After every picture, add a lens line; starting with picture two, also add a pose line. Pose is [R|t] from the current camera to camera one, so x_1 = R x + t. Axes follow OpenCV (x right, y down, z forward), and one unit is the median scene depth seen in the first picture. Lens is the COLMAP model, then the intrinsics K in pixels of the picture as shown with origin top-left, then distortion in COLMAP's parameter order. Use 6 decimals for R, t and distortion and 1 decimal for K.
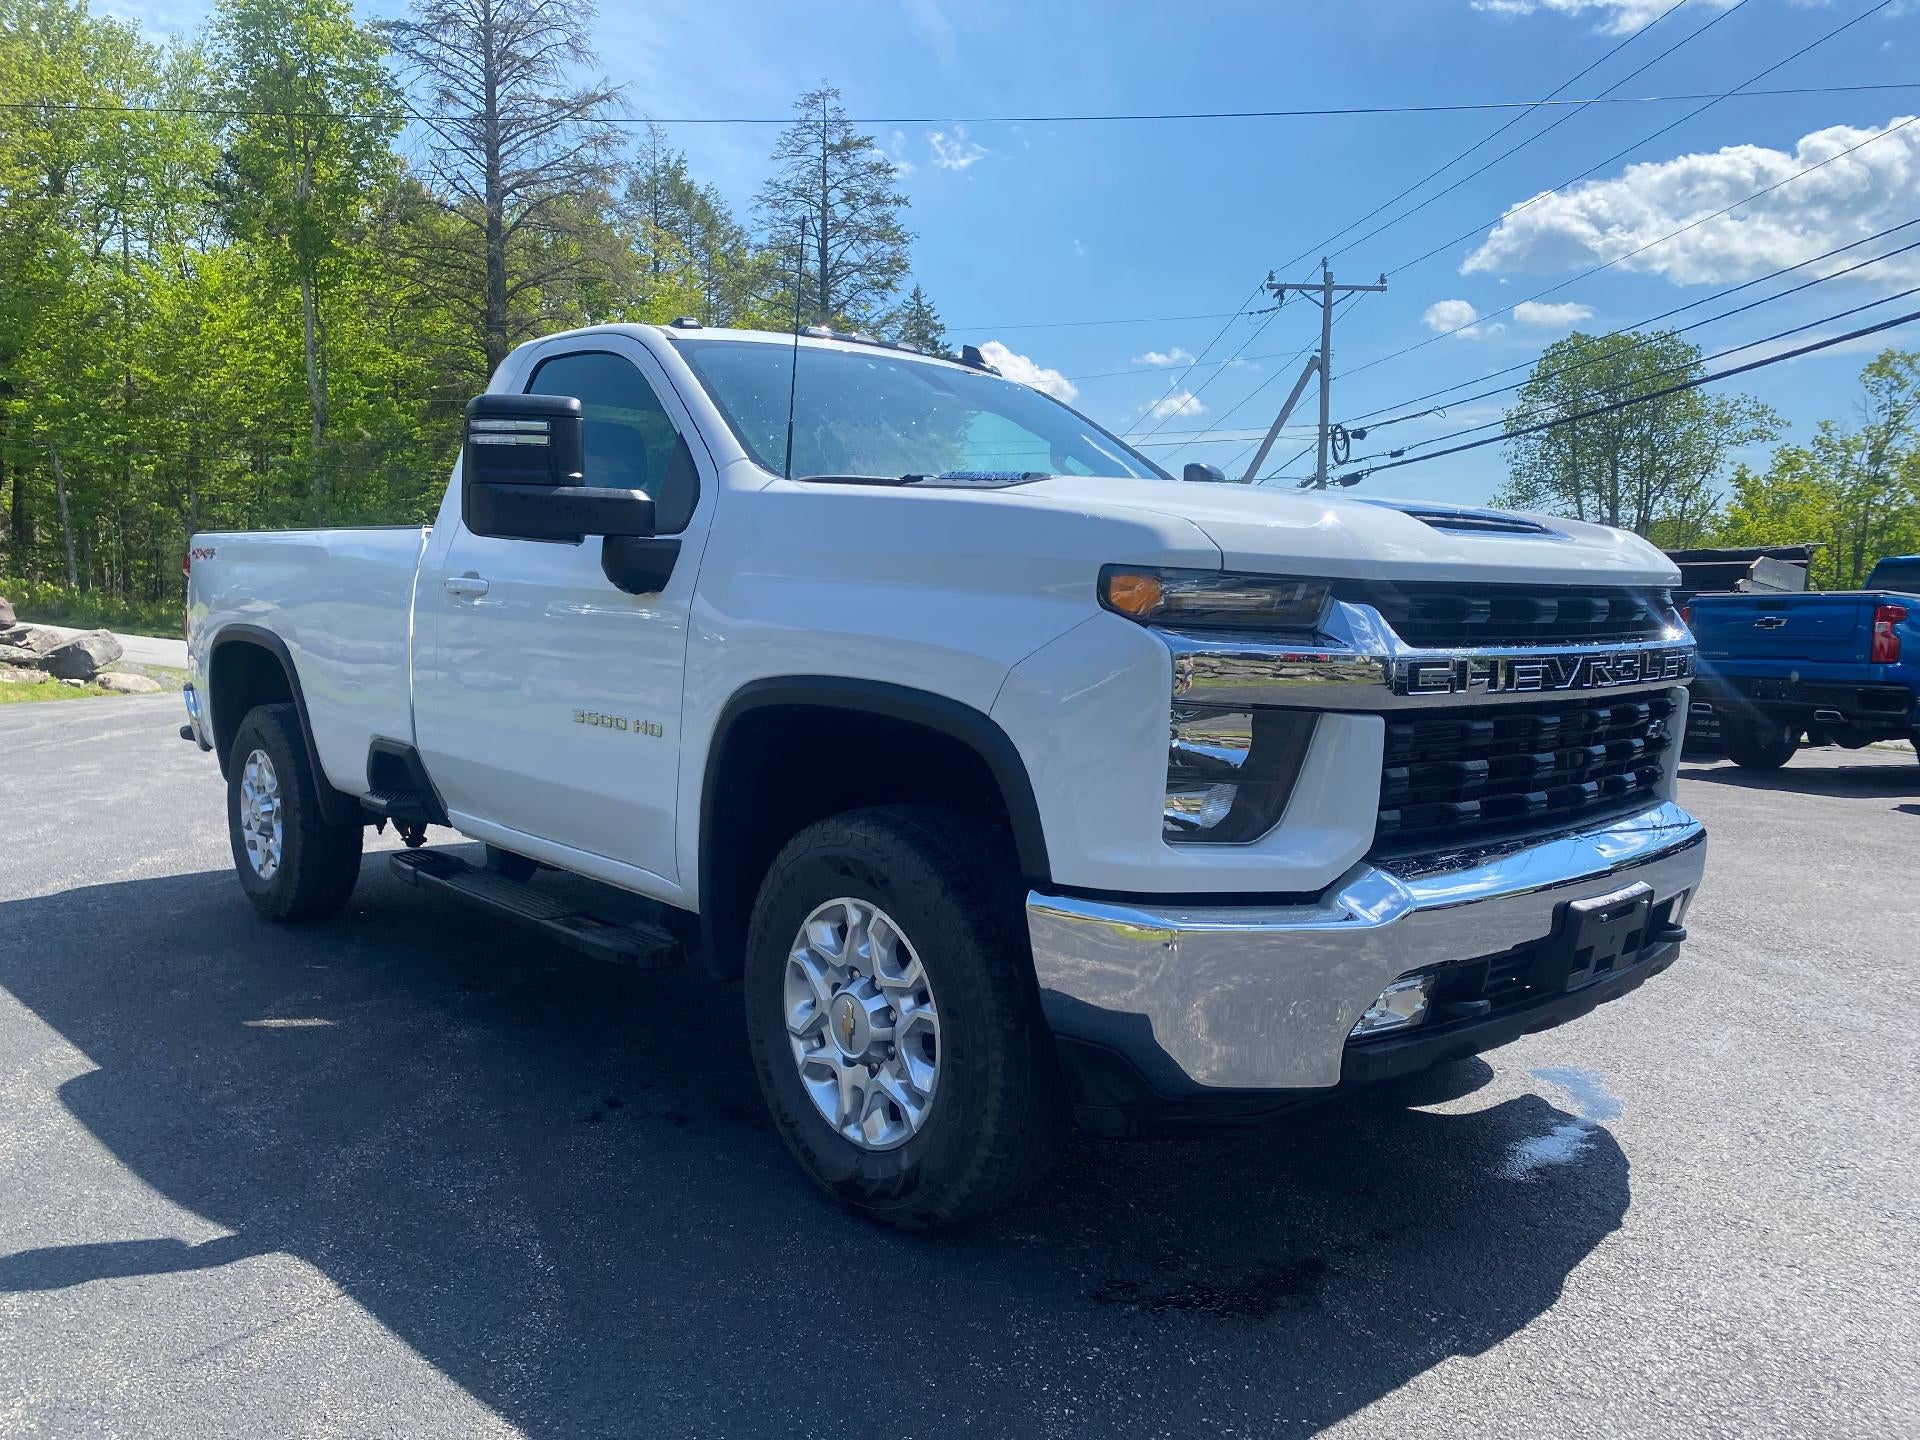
lens RADIAL K [[1468.7, 0, 941.1], [0, 1468.7, 731.6], [0, 0, 1]] dist [0.017124, -0.015903]
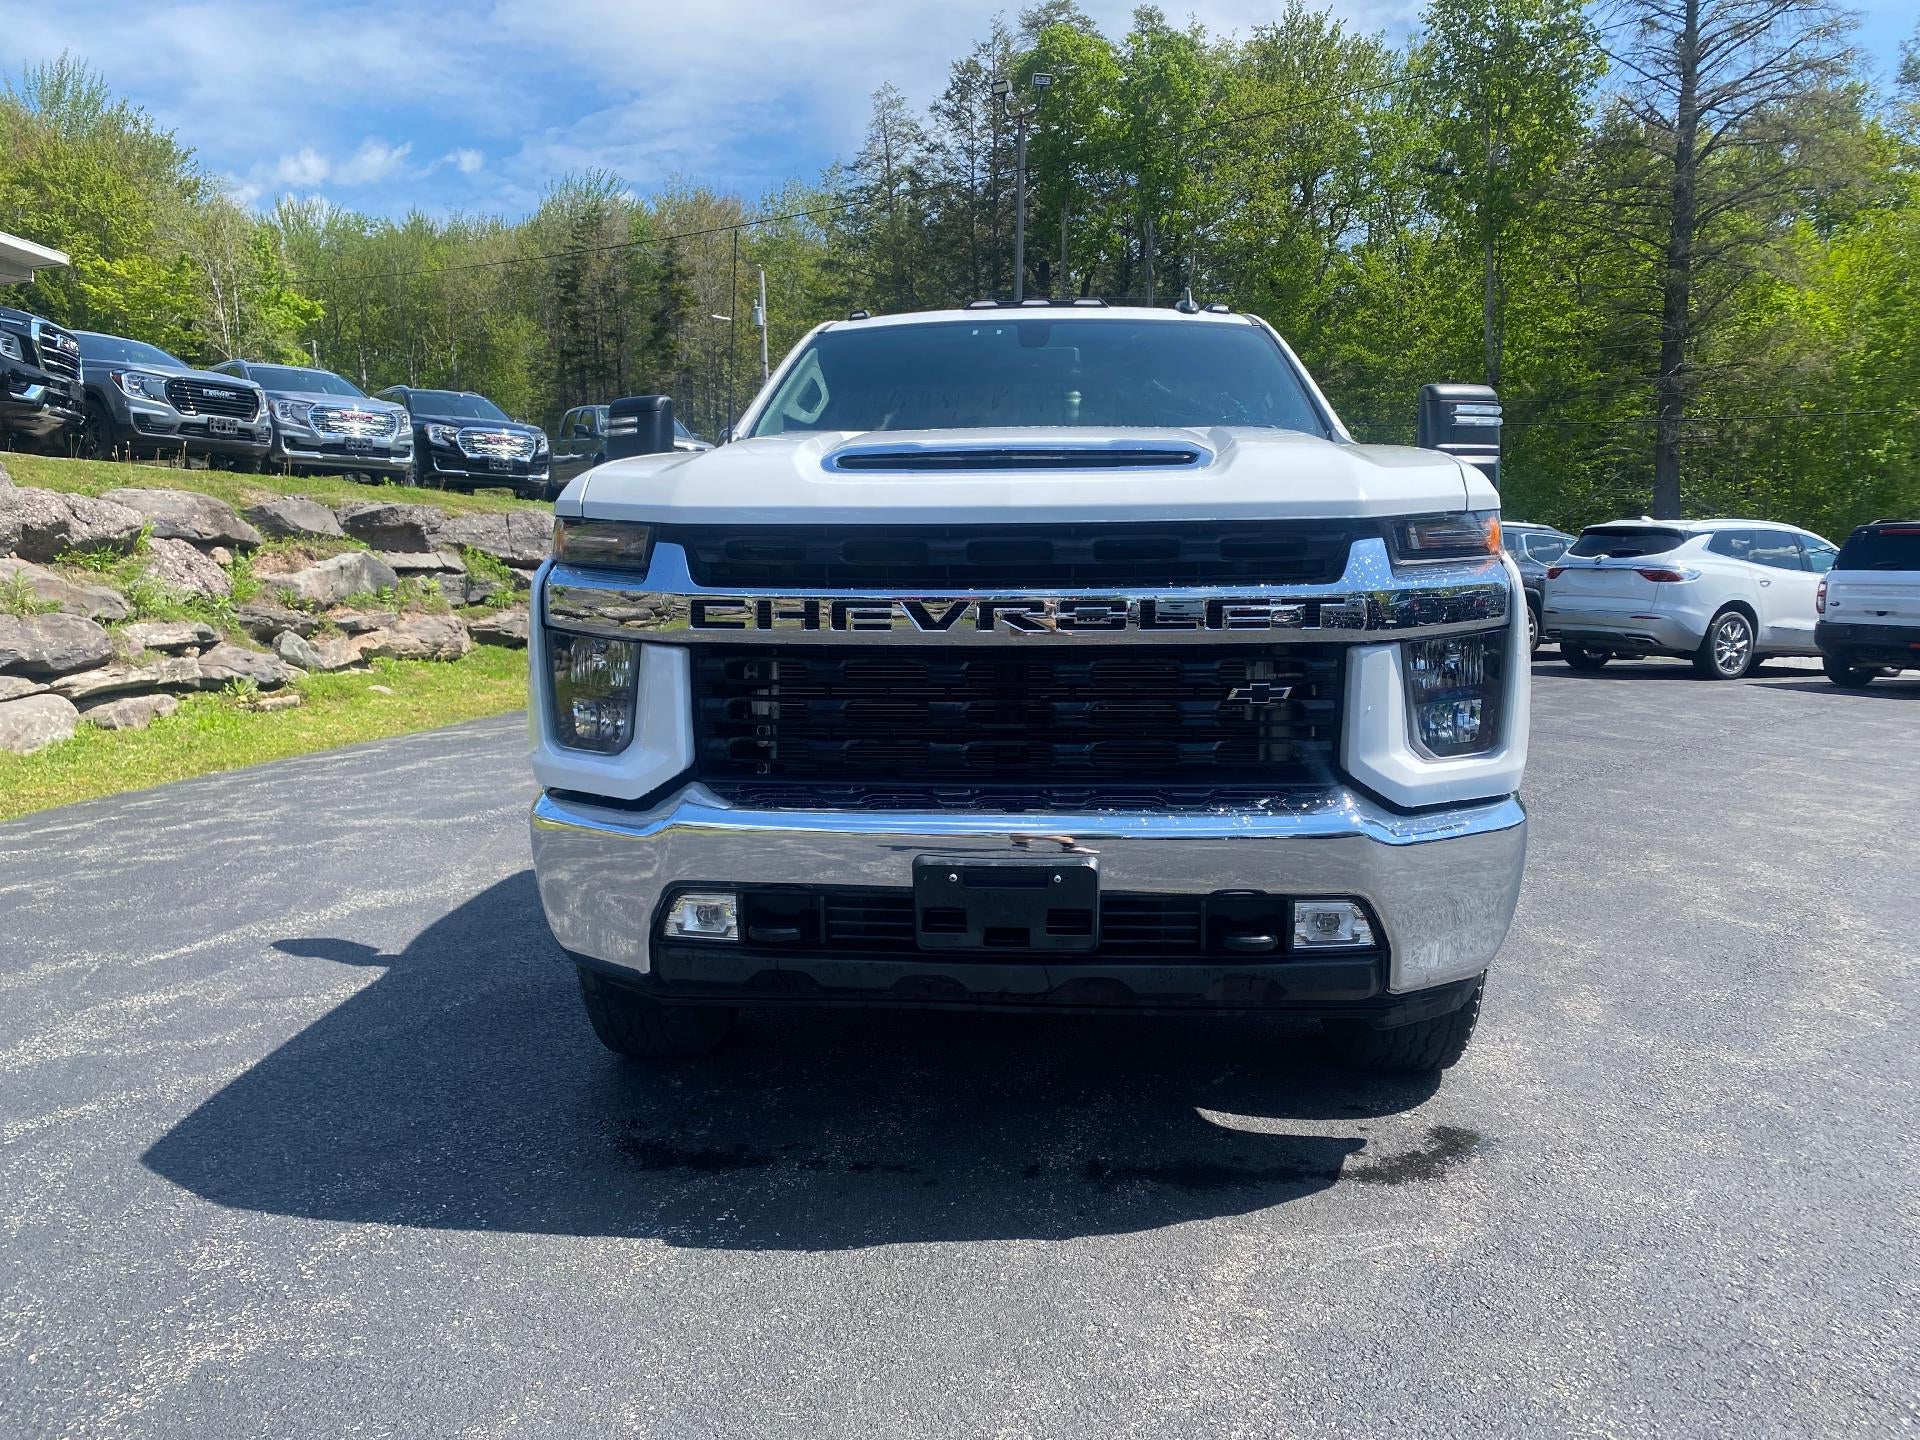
lens RADIAL K [[1468.7, 0, 962.3], [0, 1468.7, 701.5], [0, 0, 1]] dist [0.017124, -0.015903]
pose [[0.690691, 0.063427, -0.720363, 0.823974], [-0.055955, 0.997847, 0.034209, -0.013434], [0.720982, 0.016680, 0.692753, 0.263462]]
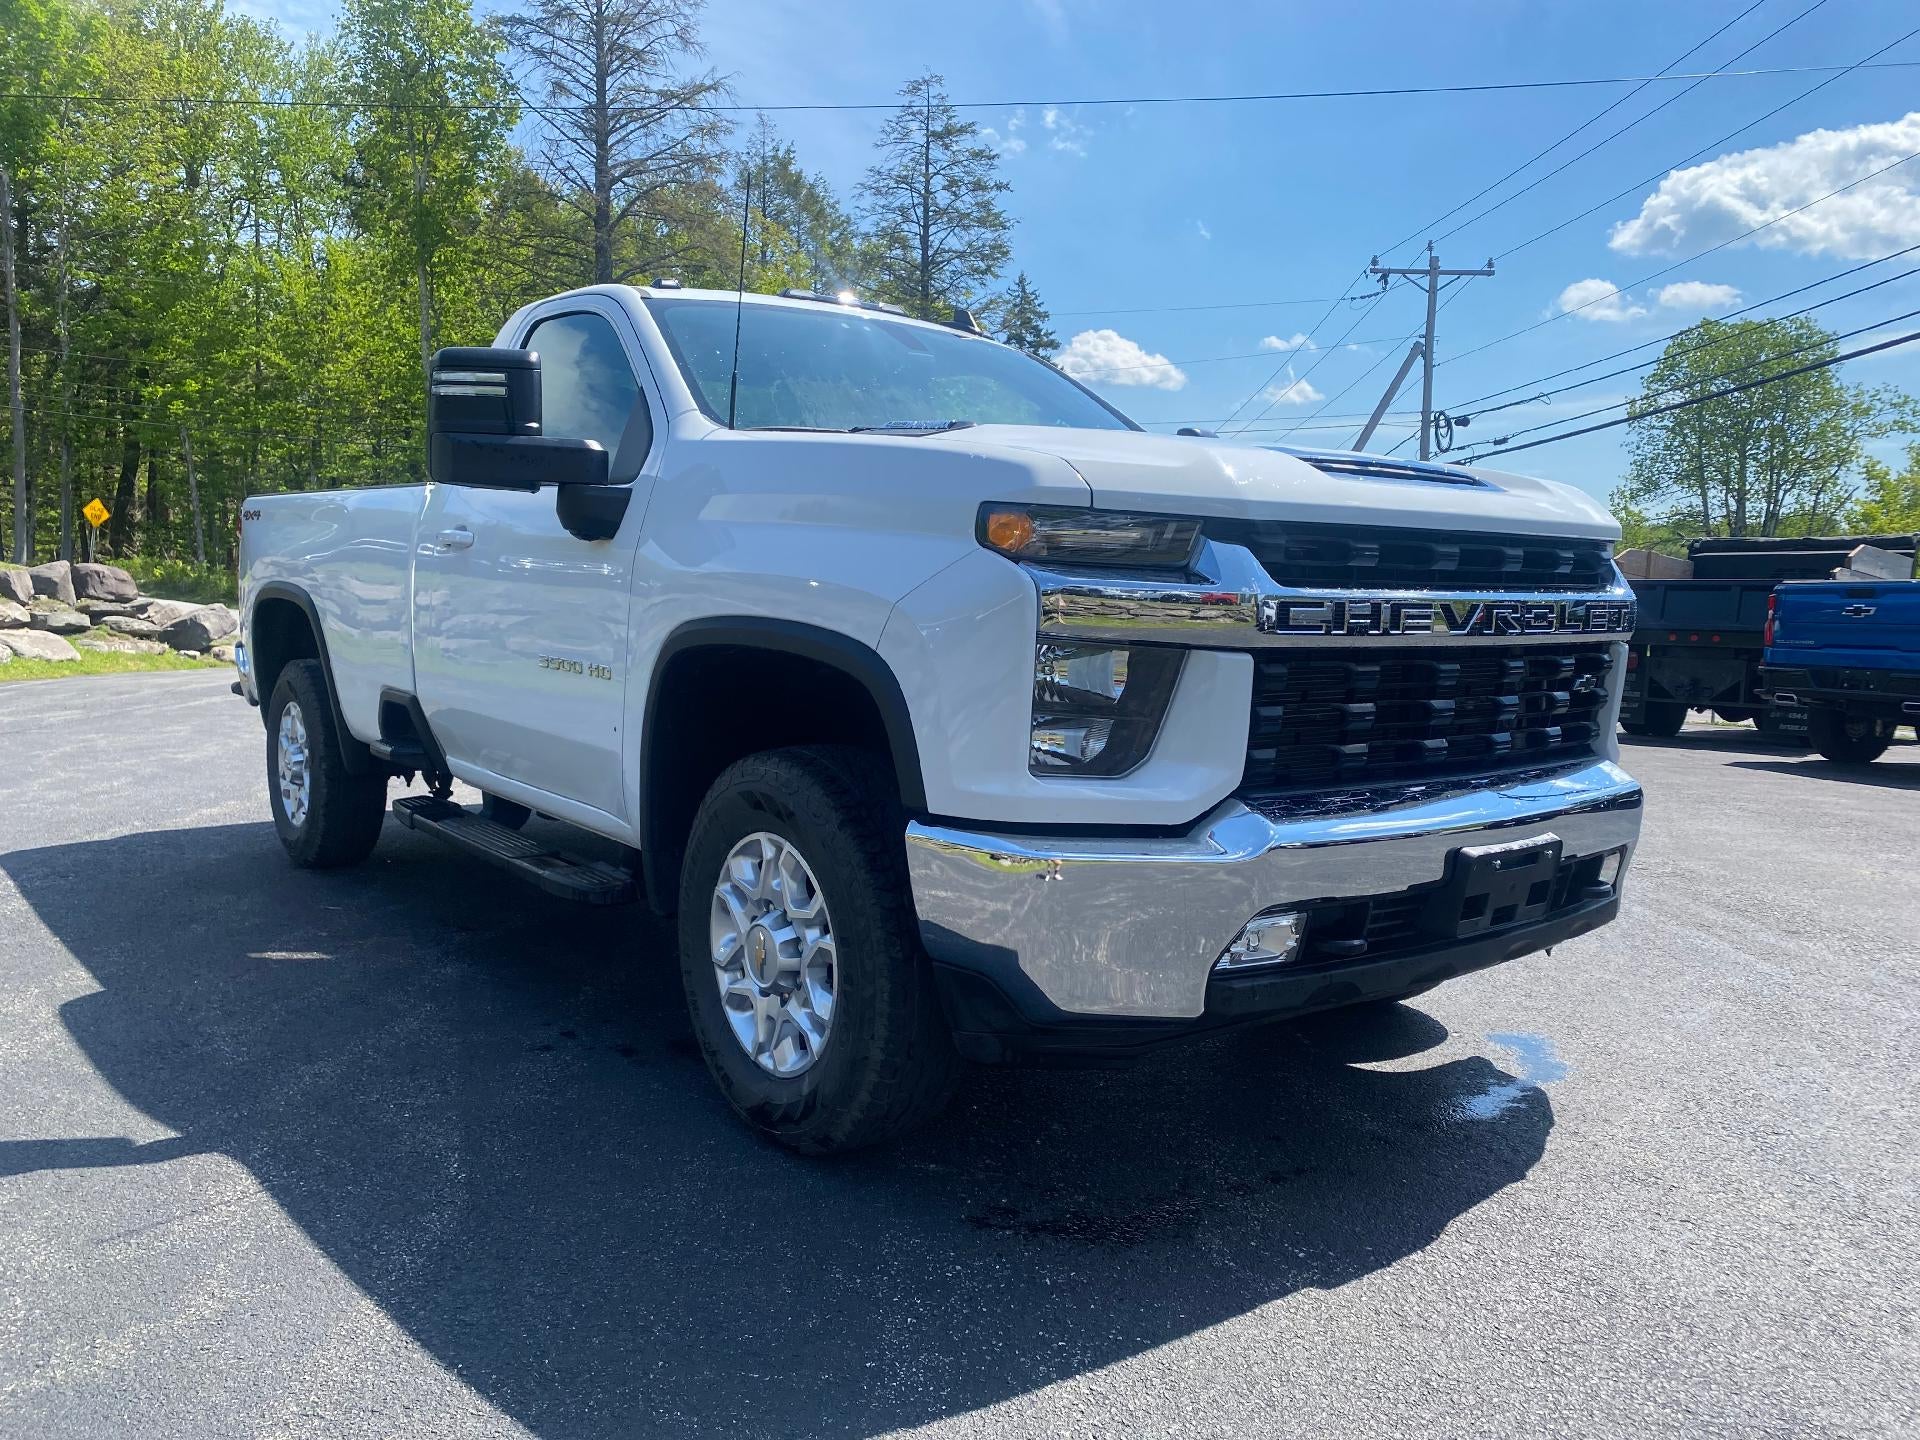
lens RADIAL K [[1468.7, 0, 951.5], [0, 1468.7, 726.5], [0, 0, 1]] dist [0.017124, -0.015903]
pose [[0.997588, 0.017535, -0.067155, 0.108364], [-0.017326, 0.999843, 0.003691, 0.026257], [0.067209, -0.002519, 0.997736, -0.014370]]
